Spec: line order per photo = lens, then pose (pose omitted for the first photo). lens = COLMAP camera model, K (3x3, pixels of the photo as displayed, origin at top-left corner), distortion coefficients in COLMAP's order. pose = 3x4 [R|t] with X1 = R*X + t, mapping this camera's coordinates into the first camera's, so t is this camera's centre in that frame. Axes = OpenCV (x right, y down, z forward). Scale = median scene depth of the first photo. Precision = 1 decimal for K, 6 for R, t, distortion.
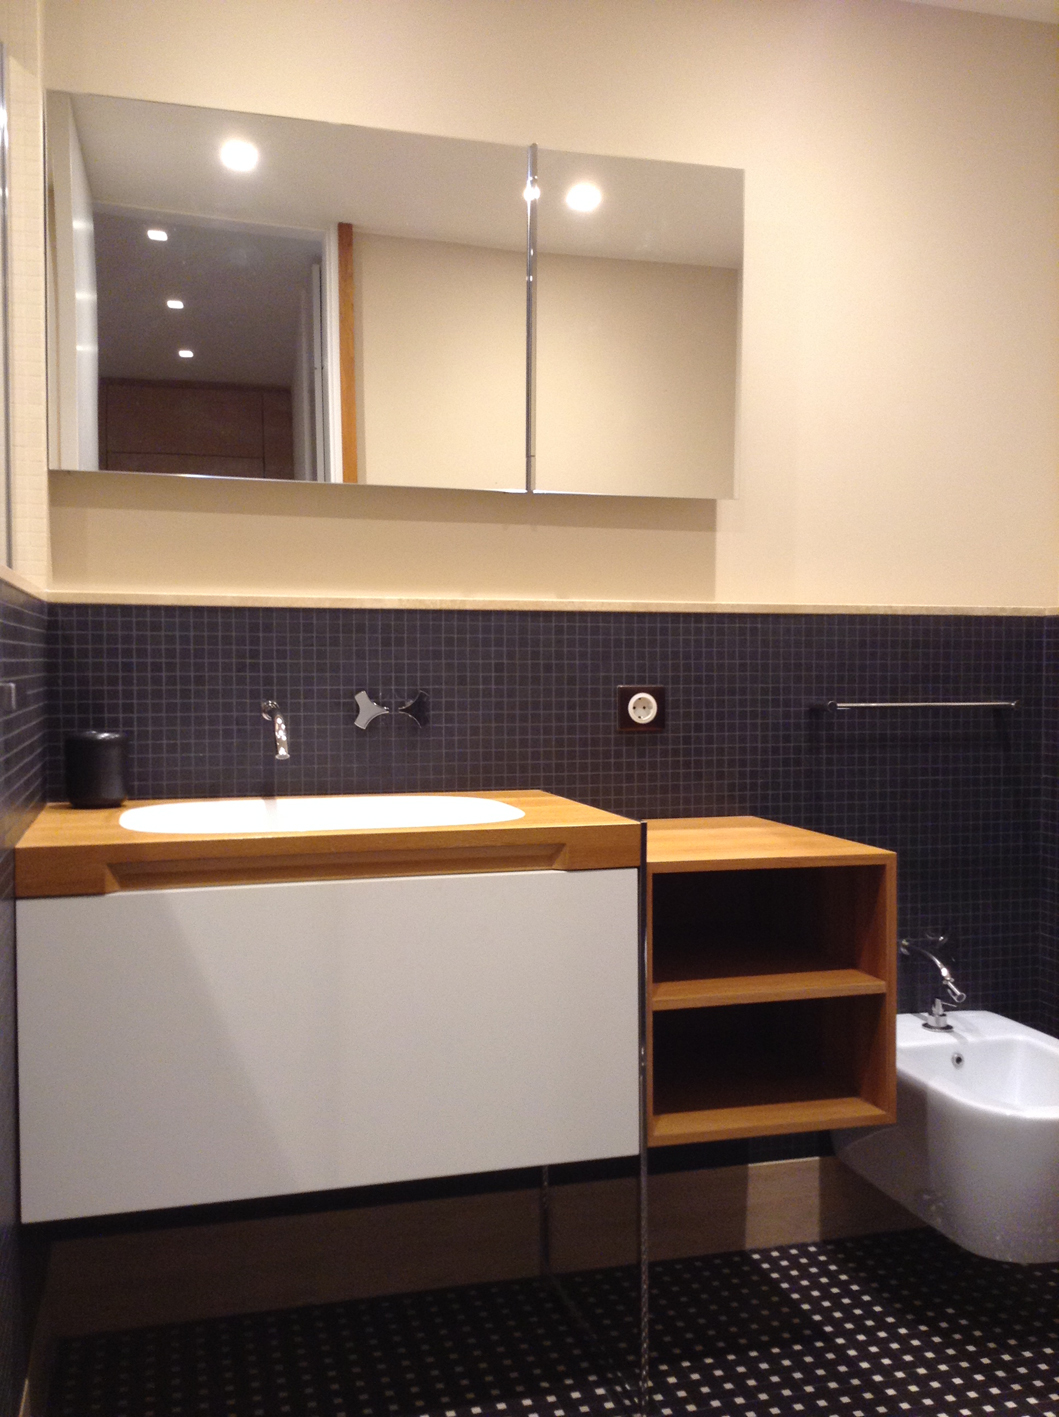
lens RADIAL K [[1340.9, 0, 529.8], [0, 1340.9, 709.1], [0, 0, 1]] dist [0.004926, 0.000000]
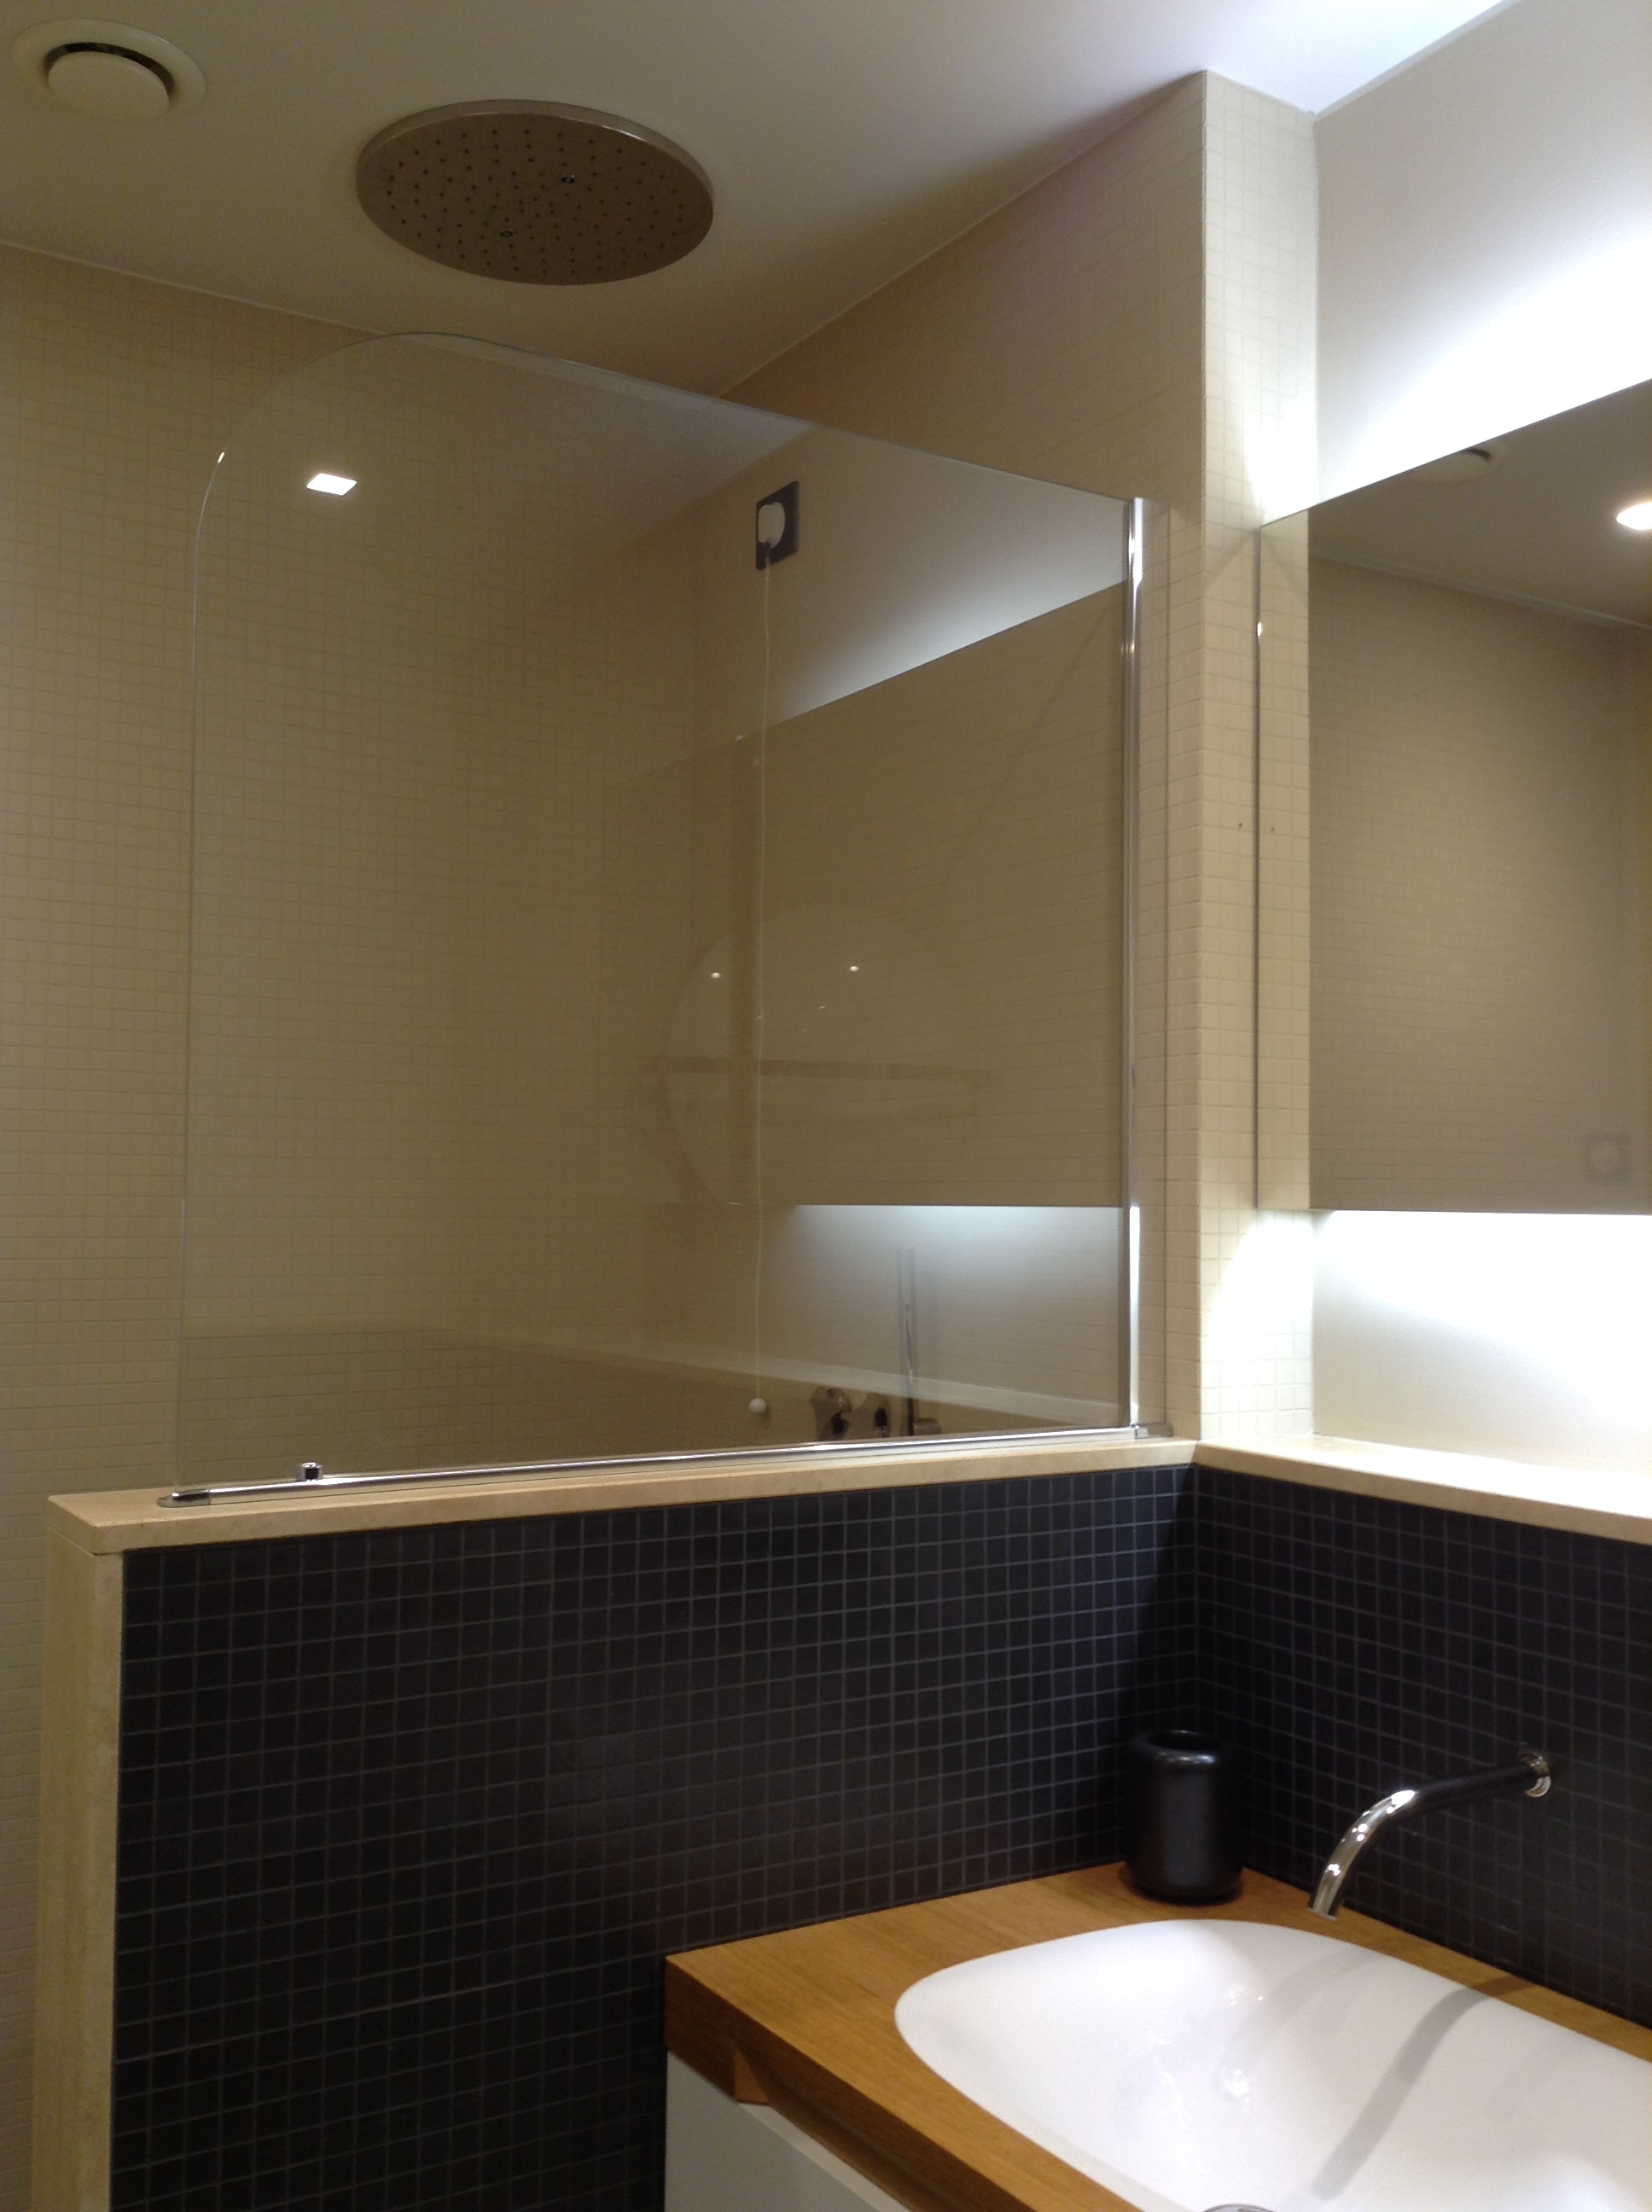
lens RADIAL K [[2093.1, 0, 825.8], [0, 2093.1, 1106.2], [0, 0, 1]] dist [0.004926, 0.000000]
pose [[0.271729, -0.043096, -0.961408, 0.394272], [-0.055246, 0.996651, -0.060291, -0.158470], [0.960787, 0.069497, 0.268438, 0.608700]]
